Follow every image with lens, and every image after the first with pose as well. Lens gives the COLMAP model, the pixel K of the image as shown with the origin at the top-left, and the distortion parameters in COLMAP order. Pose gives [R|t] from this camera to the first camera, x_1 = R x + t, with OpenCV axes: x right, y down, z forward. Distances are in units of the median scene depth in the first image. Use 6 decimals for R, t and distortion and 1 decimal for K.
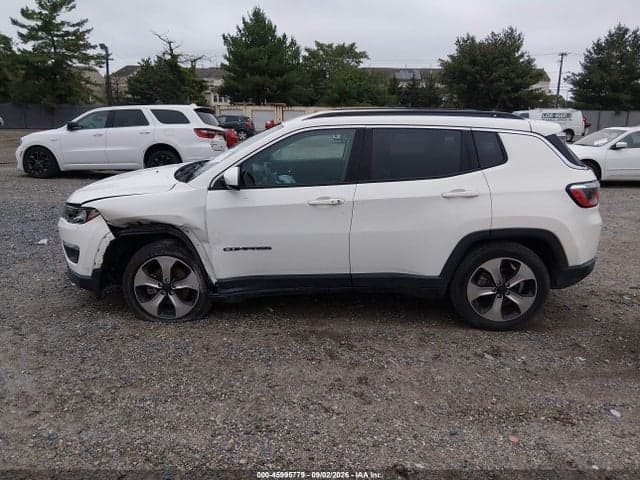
lens RADIAL K [[484.3, 0, 320.0], [0, 484.3, 240.0], [0, 0, 1]] dist [0.090872, -0.149879]
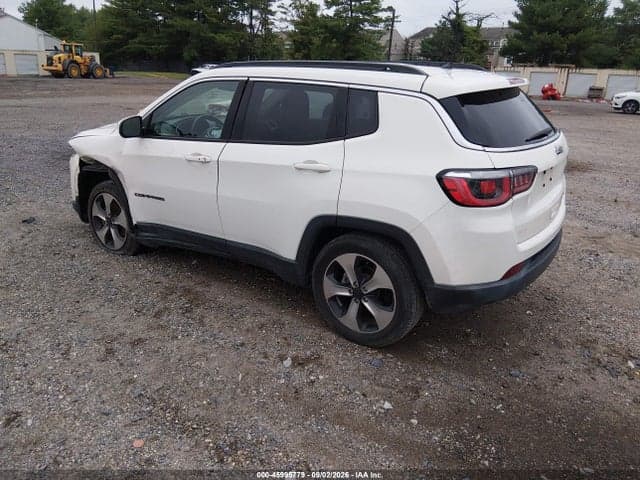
lens RADIAL K [[484.3, 0, 320.0], [0, 484.3, 240.0], [0, 0, 1]] dist [0.090872, -0.149879]
pose [[0.839285, 0.187495, -0.510339, 0.687487], [-0.151795, 0.982138, 0.111193, -0.060545], [0.522071, -0.015855, 0.852754, 0.287965]]
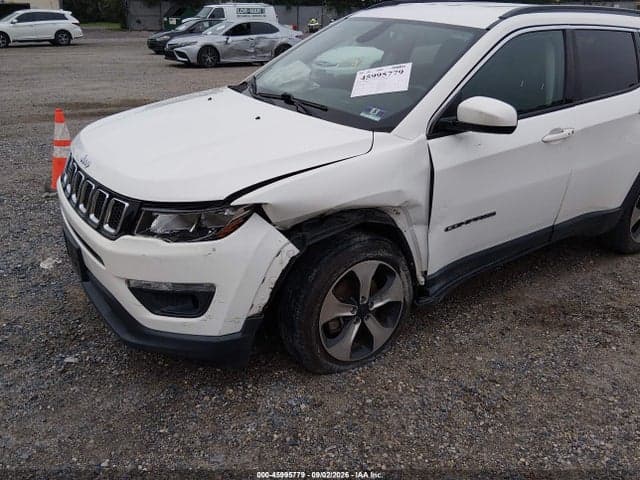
lens RADIAL K [[548.1, 0, 320.0], [0, 548.1, 240.0], [0, 0, 1]] dist [0.089052, -0.148808]
pose [[0.805212, -0.222001, 0.549863, -0.716818], [0.140428, 0.972288, 0.186909, -0.123450], [-0.576119, -0.073285, 0.814073, 0.485178]]
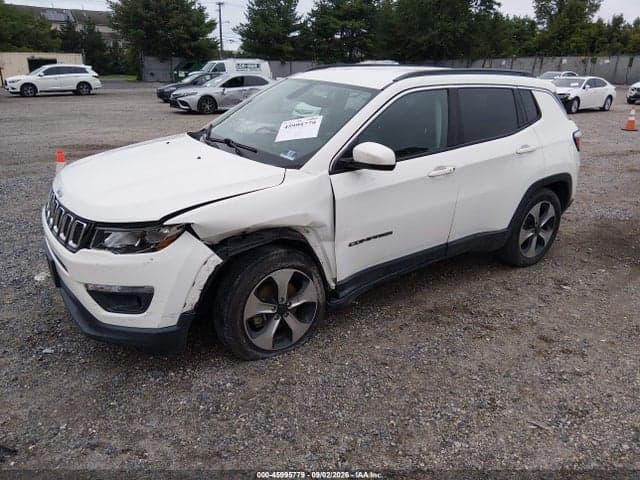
lens RADIAL K [[484.3, 0, 320.0], [0, 484.3, 240.0], [0, 0, 1]] dist [0.090872, -0.149879]
pose [[0.797168, -0.199322, 0.569906, -0.682258], [0.143467, 0.979433, 0.141875, -0.108551], [-0.586464, -0.031336, 0.809369, 0.355880]]
